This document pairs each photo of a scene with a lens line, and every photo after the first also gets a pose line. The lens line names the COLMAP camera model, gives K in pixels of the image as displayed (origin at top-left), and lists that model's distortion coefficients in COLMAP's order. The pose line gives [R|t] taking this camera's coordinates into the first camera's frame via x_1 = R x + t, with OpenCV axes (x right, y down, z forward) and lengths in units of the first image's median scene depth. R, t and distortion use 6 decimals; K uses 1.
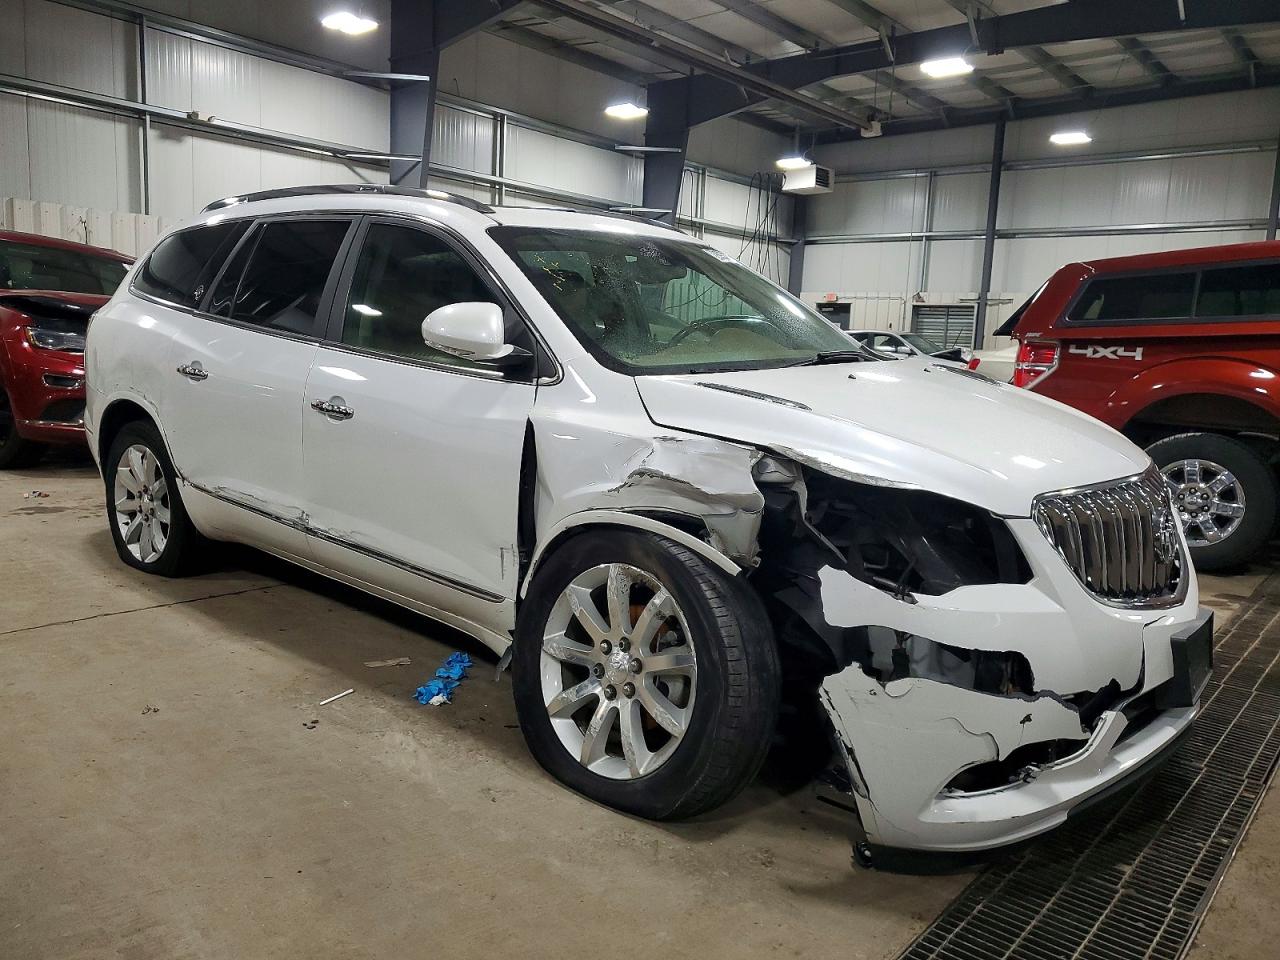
lens RADIAL K [[1020.5, 0, 639.3], [0, 1020.5, 476.9], [0, 0, 1]] dist [0.018928, 0.006274]
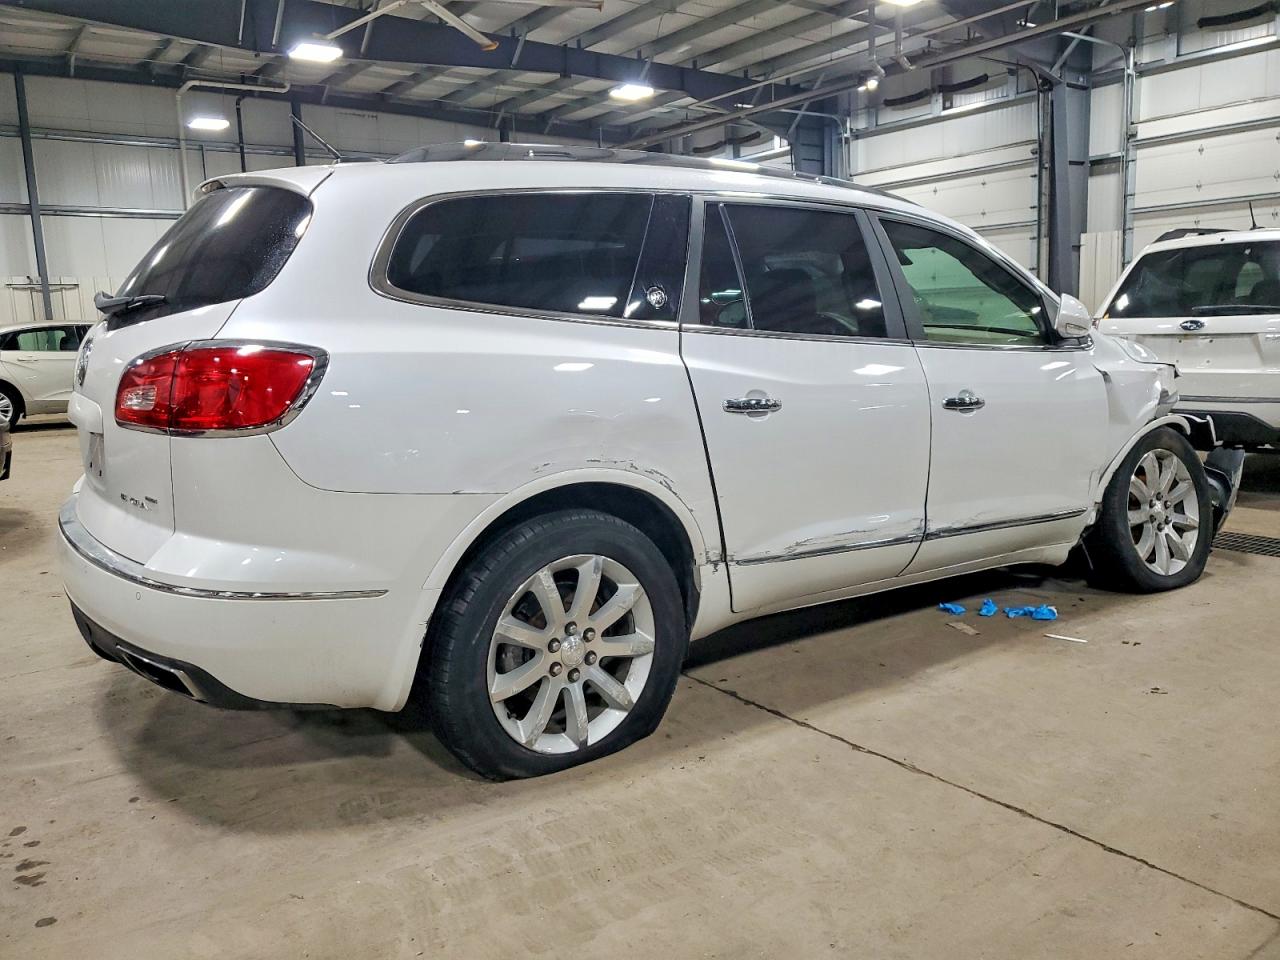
lens RADIAL K [[981.6, 0, 639.7], [0, 981.6, 482.3], [0, 0, 1]] dist [0.000849, 0.004515]
pose [[0.227474, -0.206398, 0.951659, -1.282691], [0.175066, 0.970025, 0.168535, -0.204370], [-0.957918, 0.128266, 0.256788, 1.040855]]
